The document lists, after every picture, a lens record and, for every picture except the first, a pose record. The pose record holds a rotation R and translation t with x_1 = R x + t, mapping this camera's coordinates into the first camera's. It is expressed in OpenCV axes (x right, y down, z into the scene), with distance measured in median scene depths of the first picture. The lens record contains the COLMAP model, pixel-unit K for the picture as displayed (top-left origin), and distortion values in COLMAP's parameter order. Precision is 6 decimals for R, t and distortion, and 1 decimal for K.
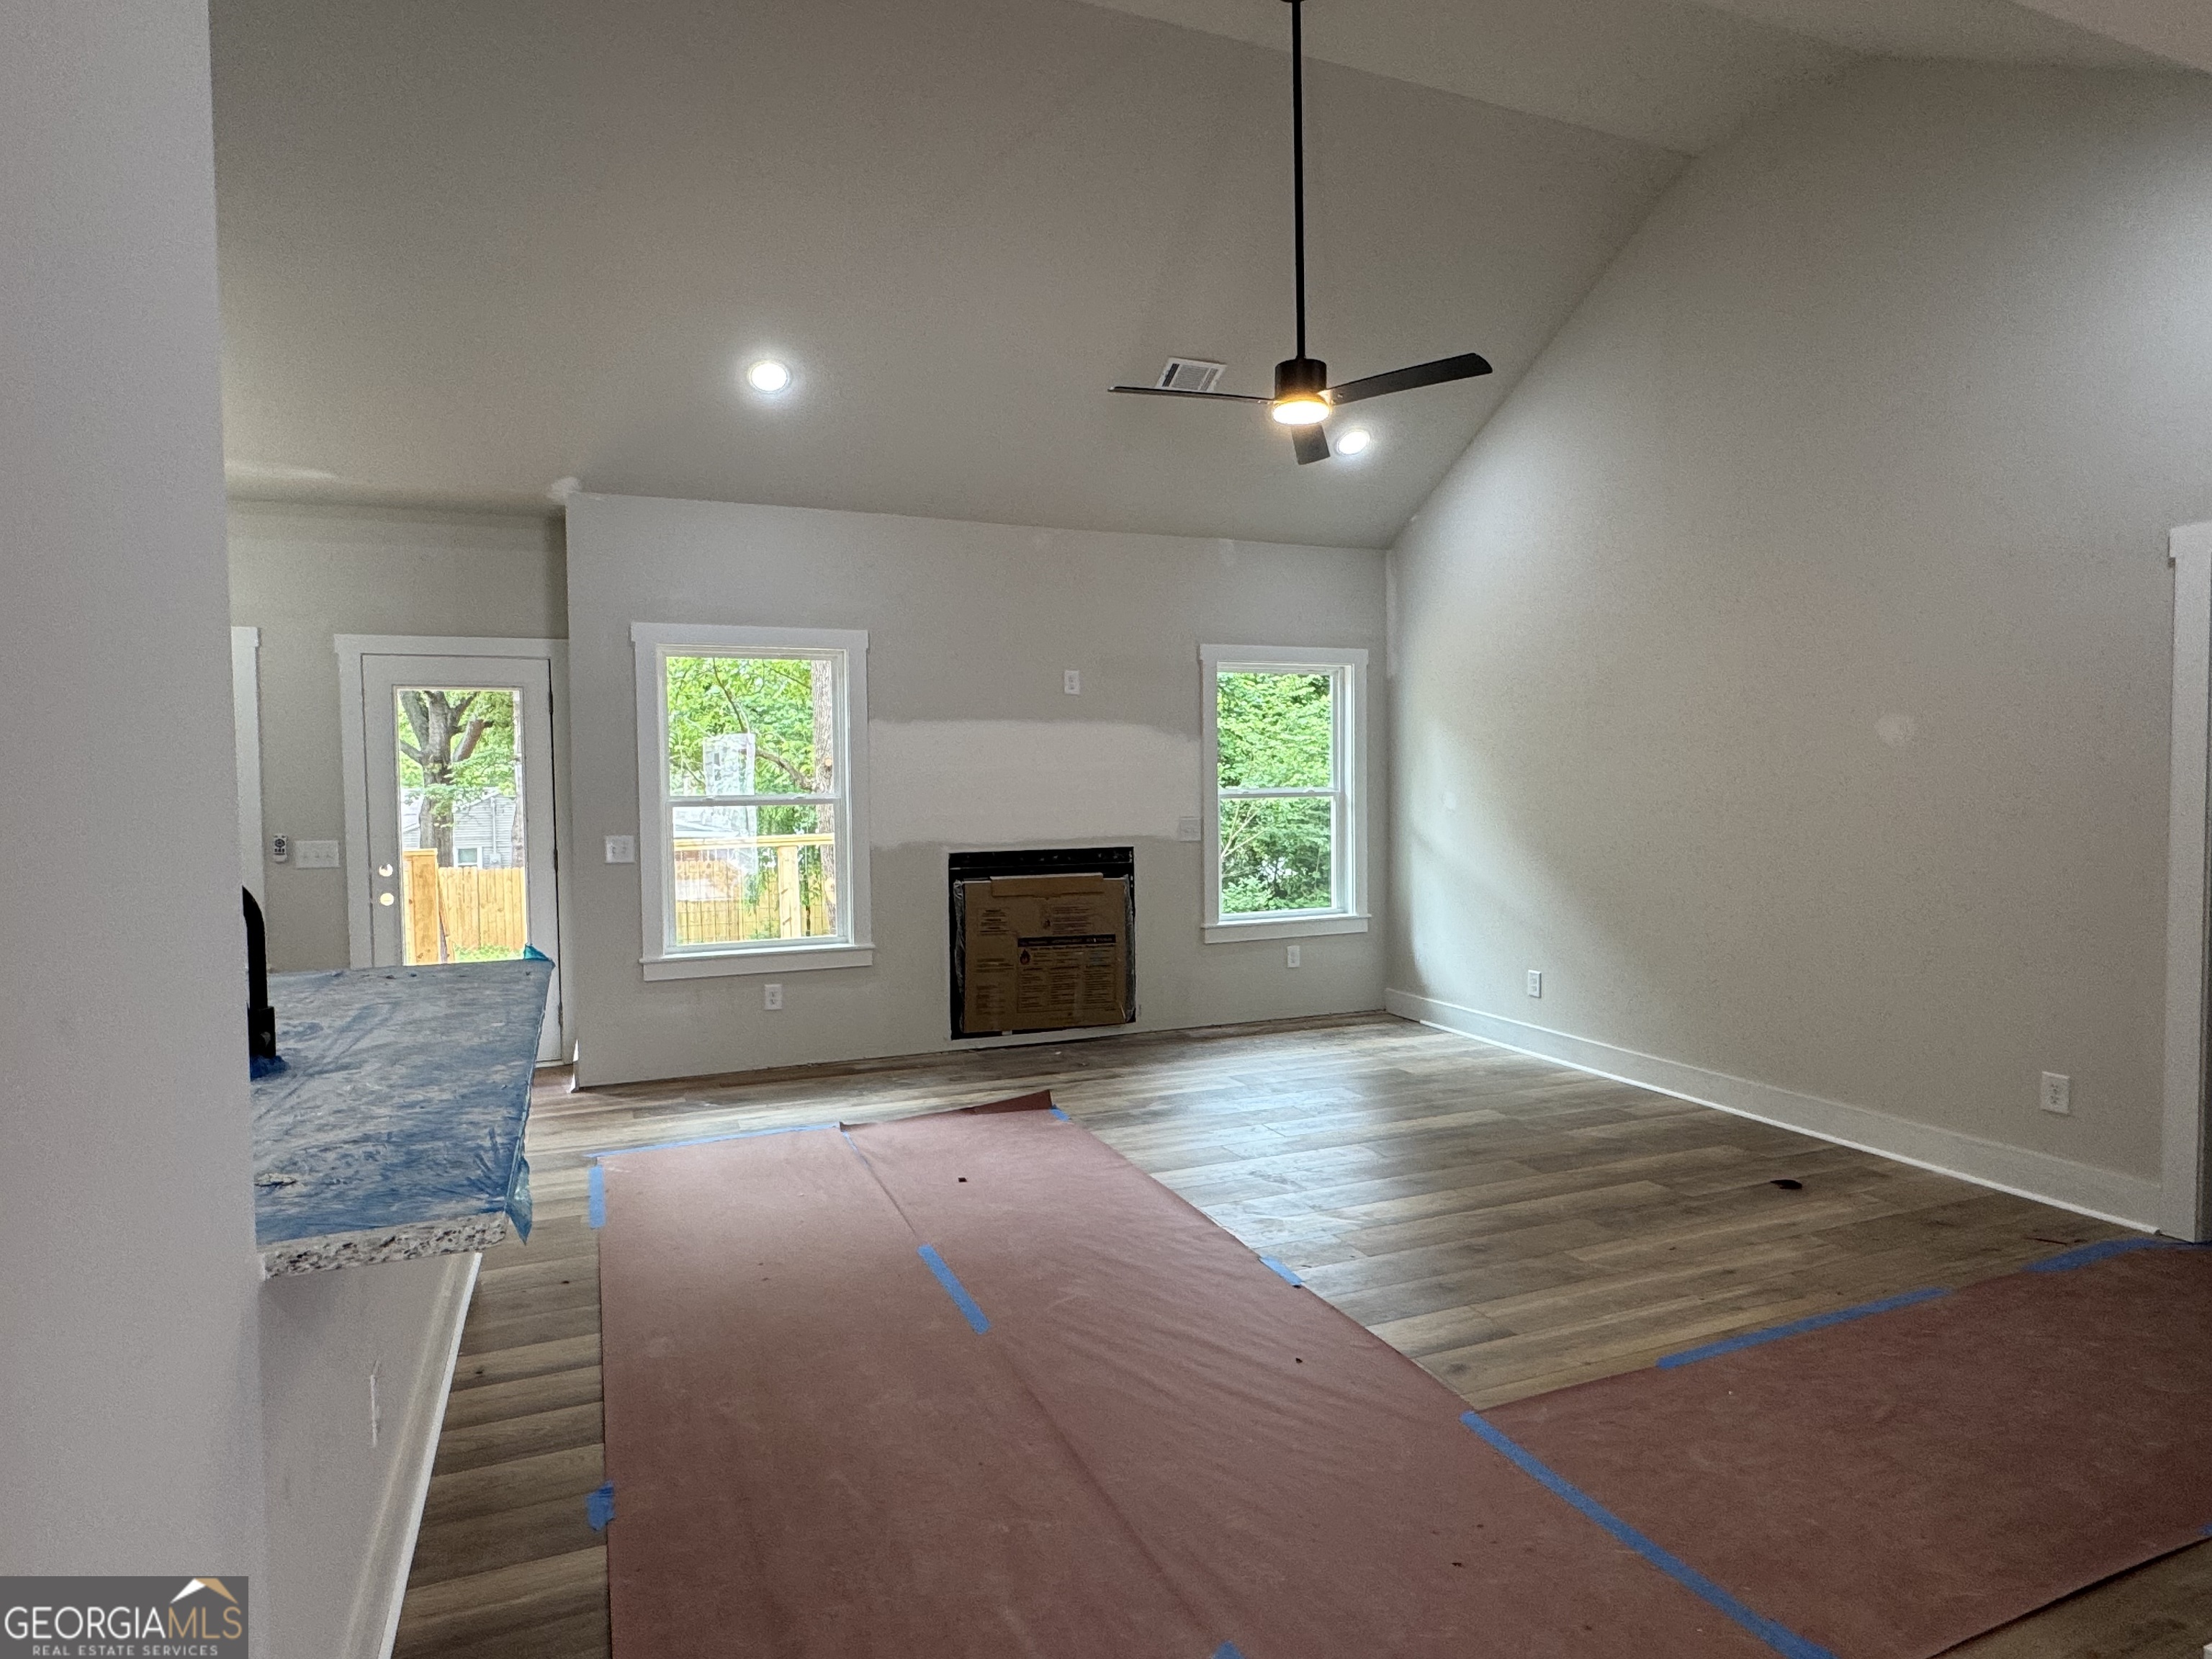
lens RADIAL K [[1255.3, 0, 1108.7], [0, 1255.3, 827.7], [0, 0, 1]] dist [0.000597, 0.000203]
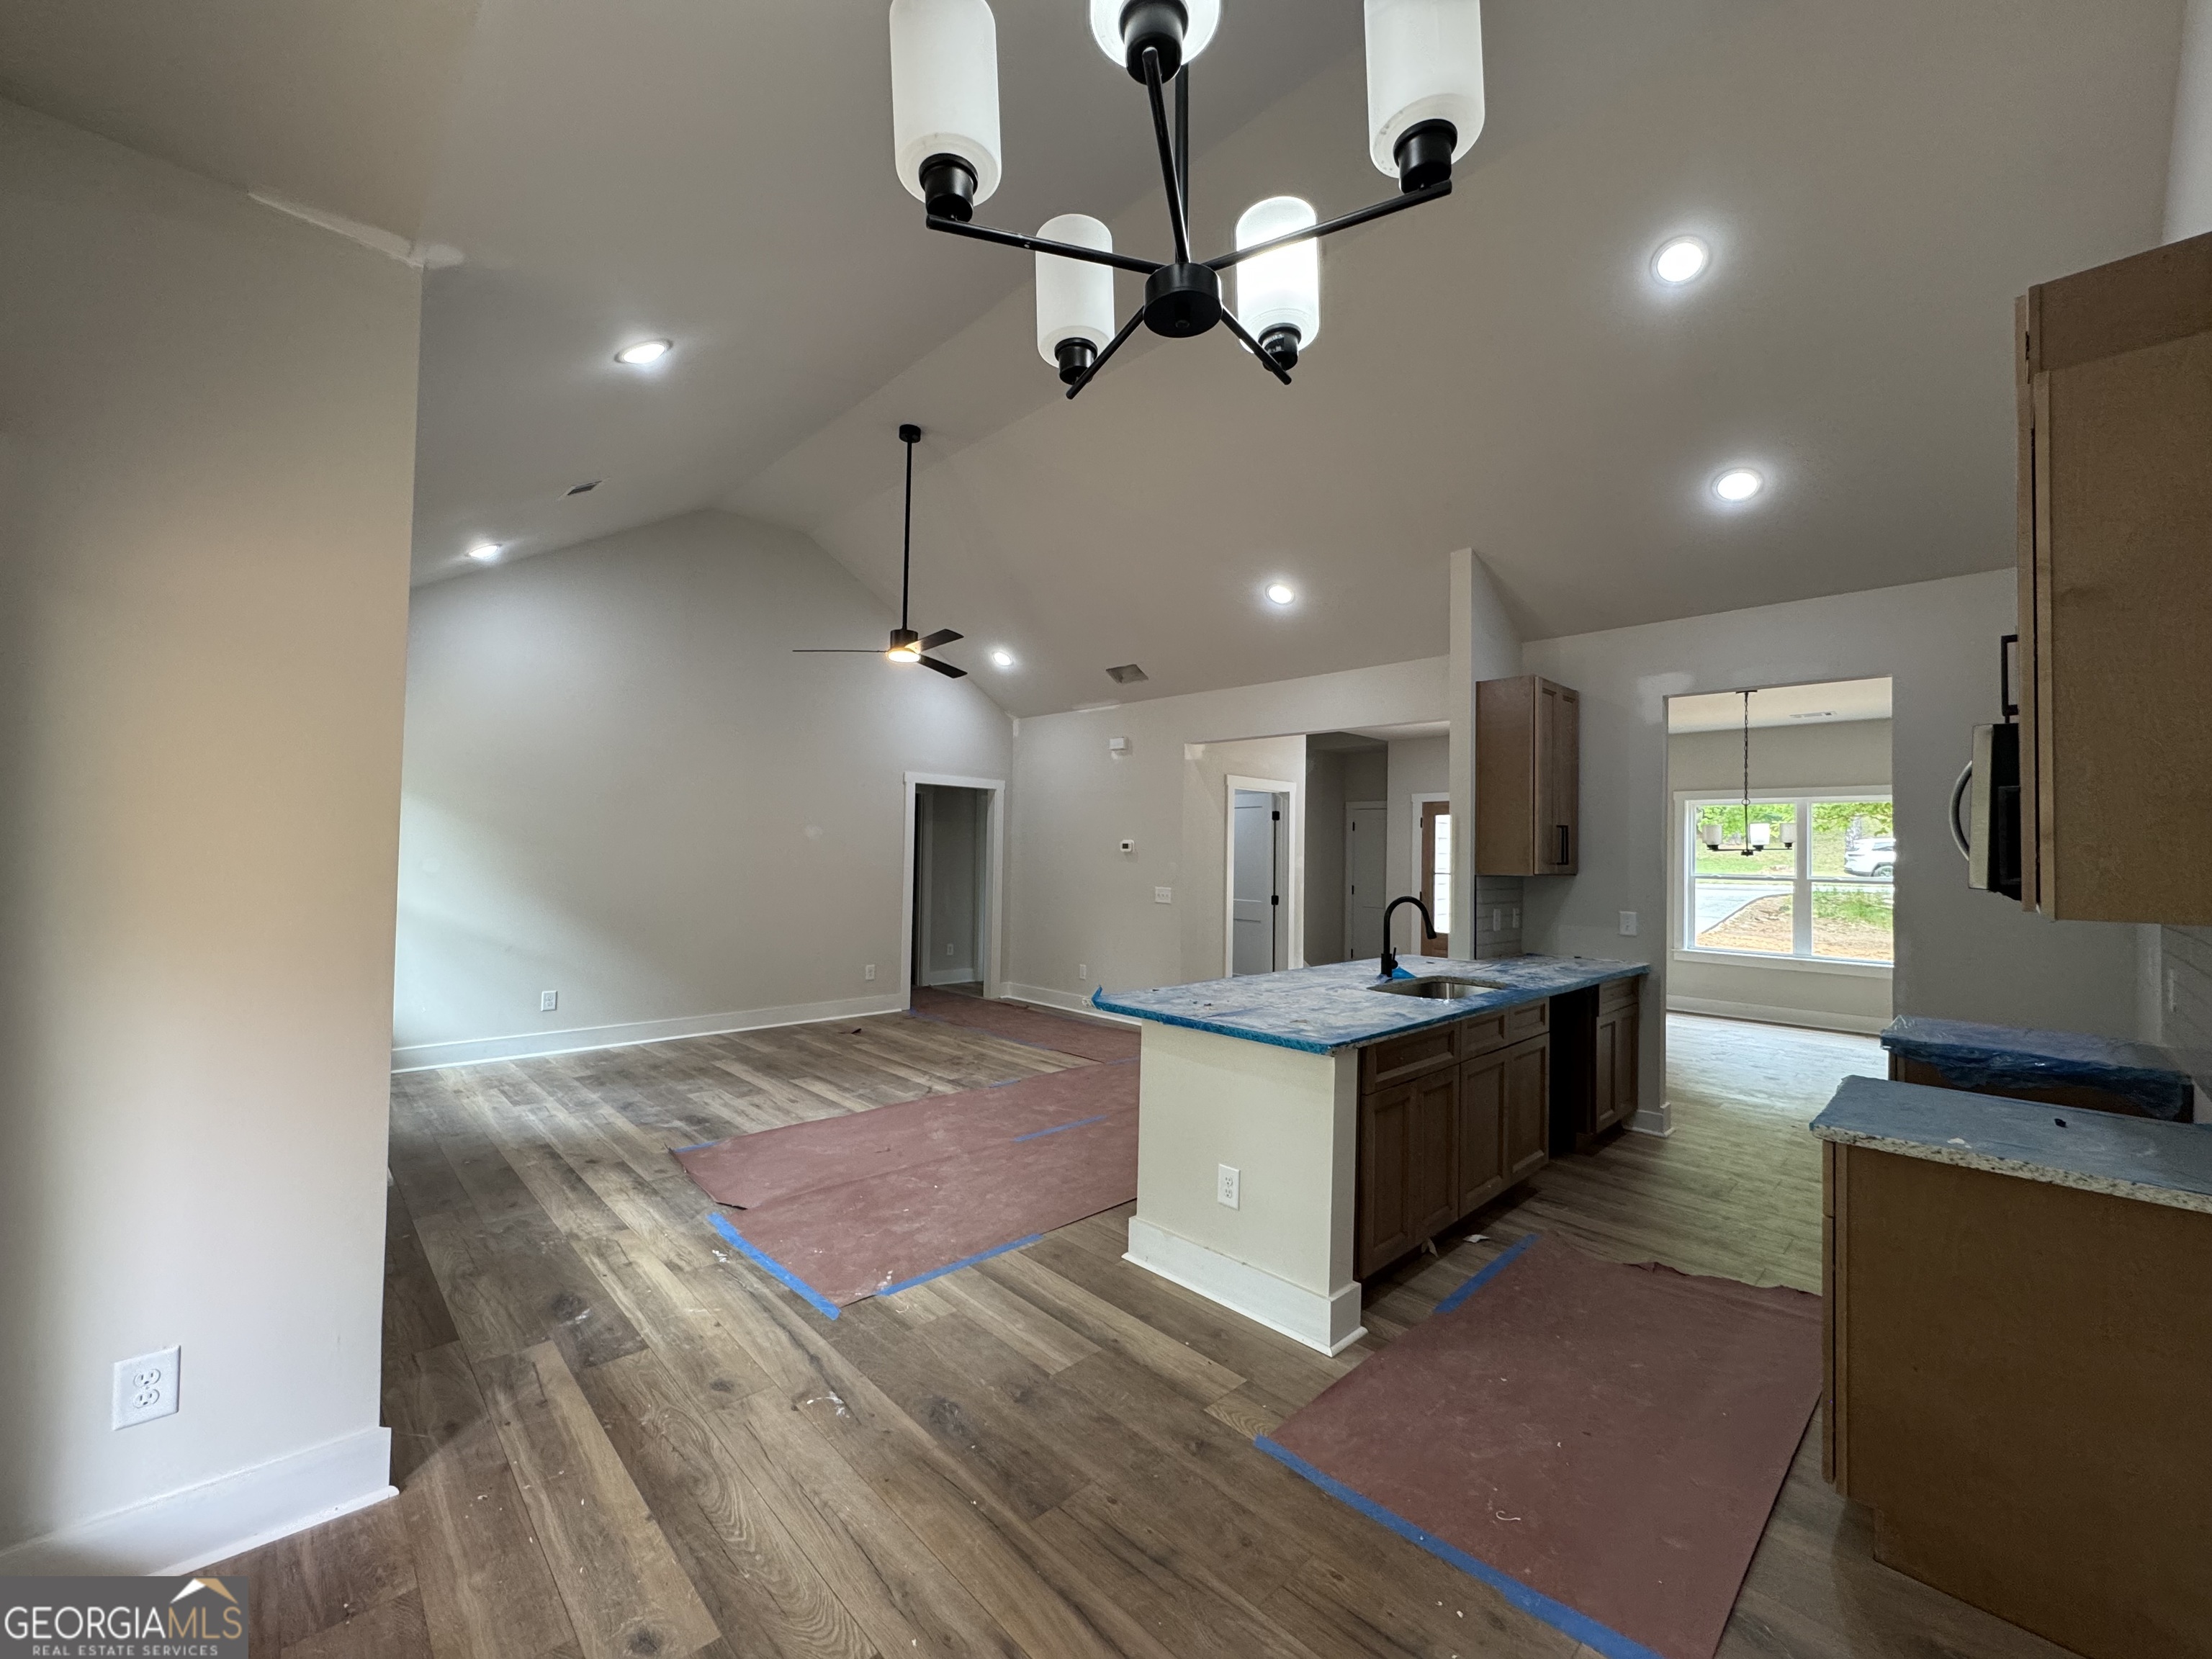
lens RADIAL K [[878.6, 0, 1100.8], [0, 878.6, 832.7], [0, 0, 1]] dist [0.002056, 0.000369]
pose [[-0.358373, 0.027709, 0.933167, -0.763998], [0.022630, 0.999524, -0.020989, -0.023751], [-0.933304, 0.013595, -0.358829, 0.787390]]
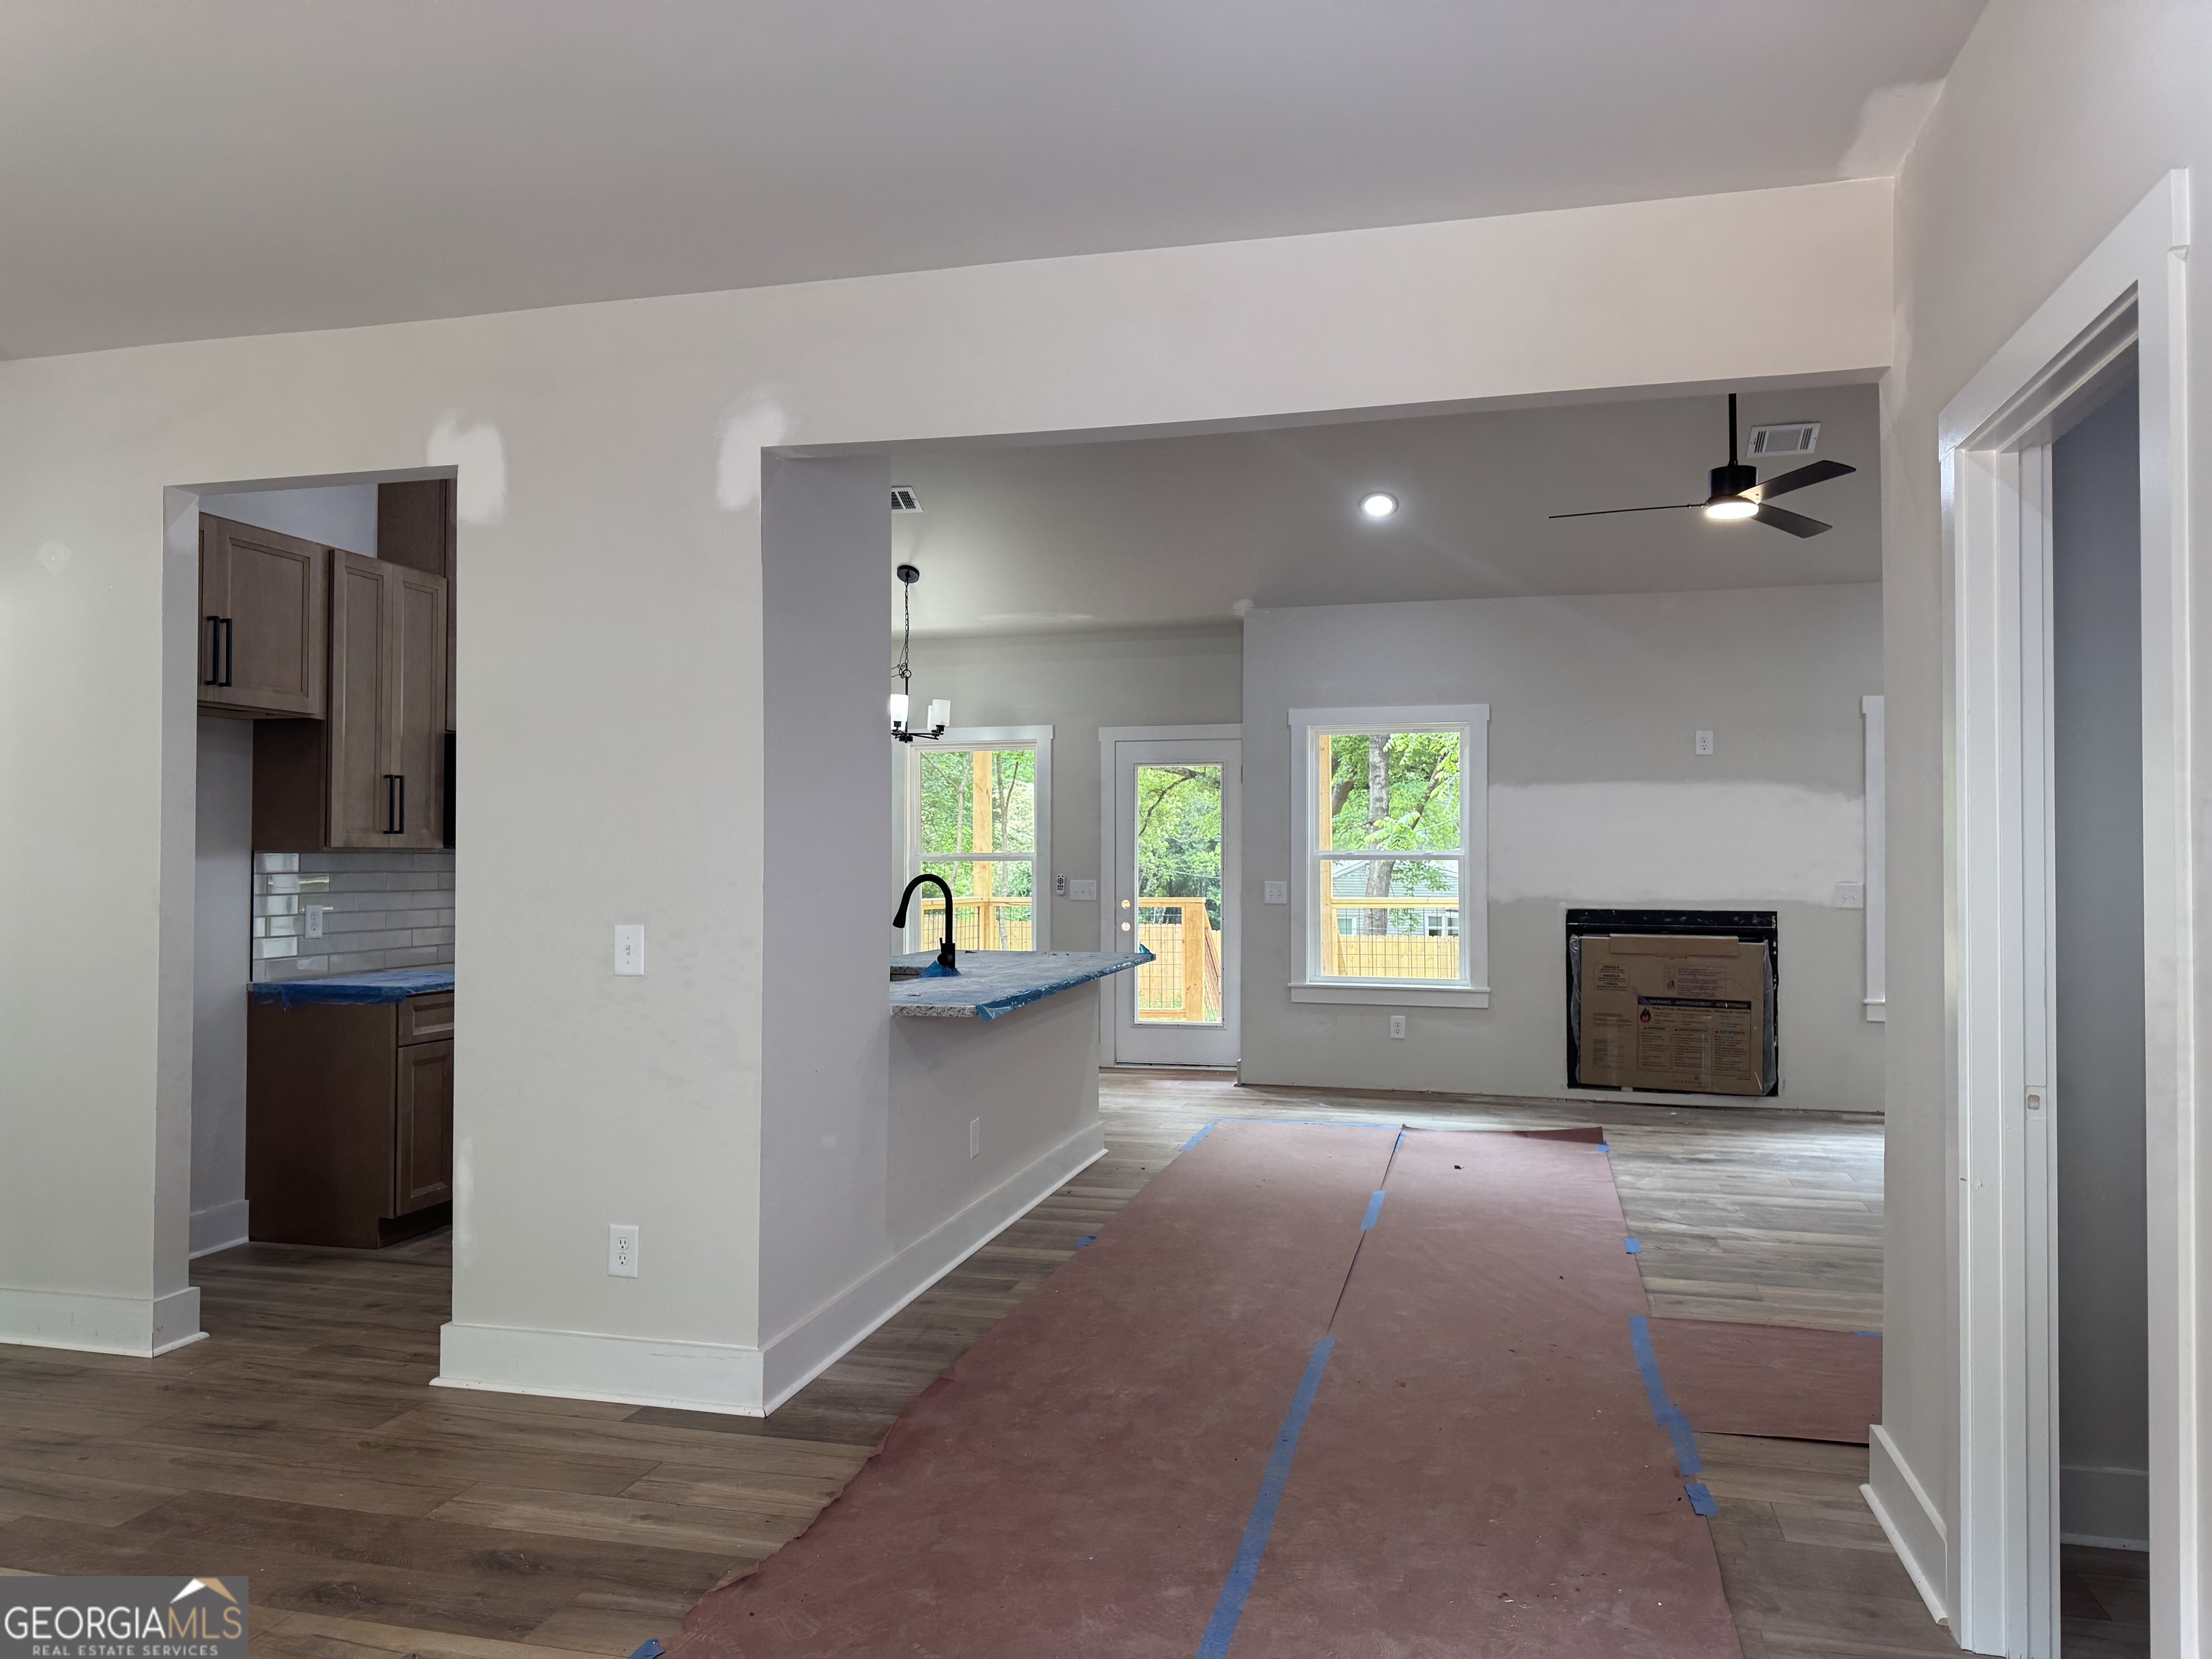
lens RADIAL K [[1564.3, 0, 1106.0], [0, 1564.3, 829.5], [0, 0, 1]] dist [0.218437, -0.488574]
pose [[0.797814, 0.003706, -0.602892, 0.375040], [-0.034526, 0.998621, -0.039550, 0.020100], [0.601914, 0.052369, 0.796842, -0.306714]]
